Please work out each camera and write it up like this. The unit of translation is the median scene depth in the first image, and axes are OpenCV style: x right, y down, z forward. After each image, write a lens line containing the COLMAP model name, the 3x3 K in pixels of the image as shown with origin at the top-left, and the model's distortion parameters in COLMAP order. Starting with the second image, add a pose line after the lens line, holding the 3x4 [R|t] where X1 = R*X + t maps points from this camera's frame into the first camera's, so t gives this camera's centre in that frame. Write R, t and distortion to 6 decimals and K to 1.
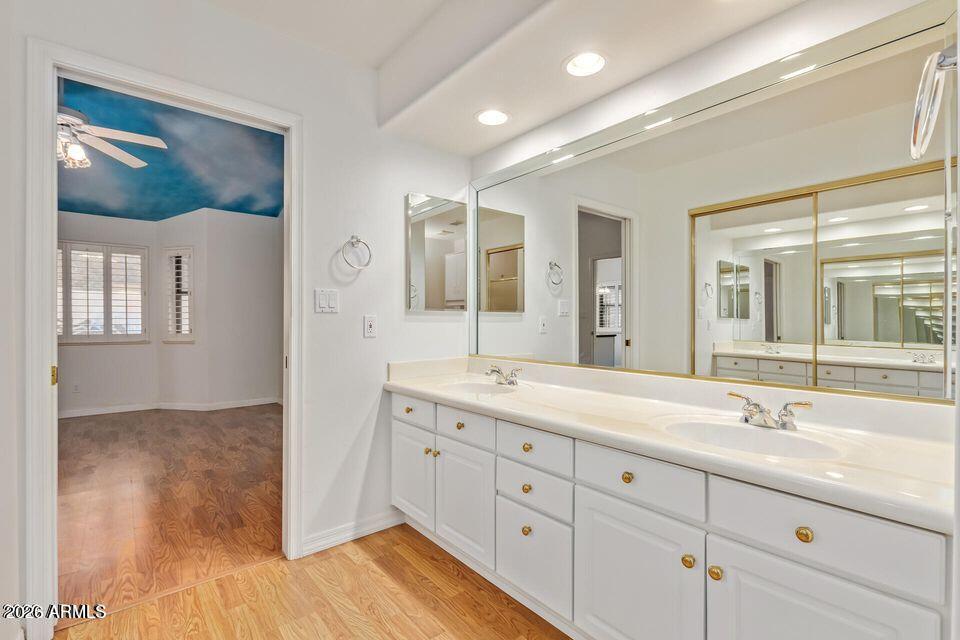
lens RADIAL K [[442.7, 0, 478.7], [0, 442.7, 326.8], [0, 0, 1]] dist [0.010649, -0.000020]
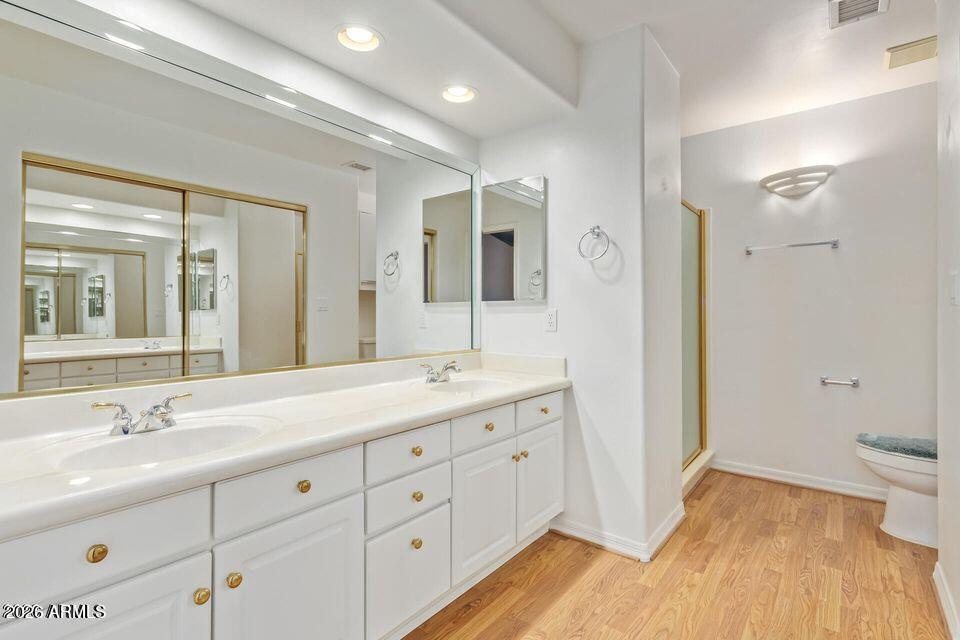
lens RADIAL K [[482.6, 0, 481.0], [0, 482.6, 307.8], [0, 0, 1]] dist [0.000378, -0.000205]
pose [[-0.200168, 0.001456, 0.979760, -0.725552], [0.021299, 0.999769, 0.002865, -0.019588], [-0.979530, 0.021441, -0.200153, 0.862278]]
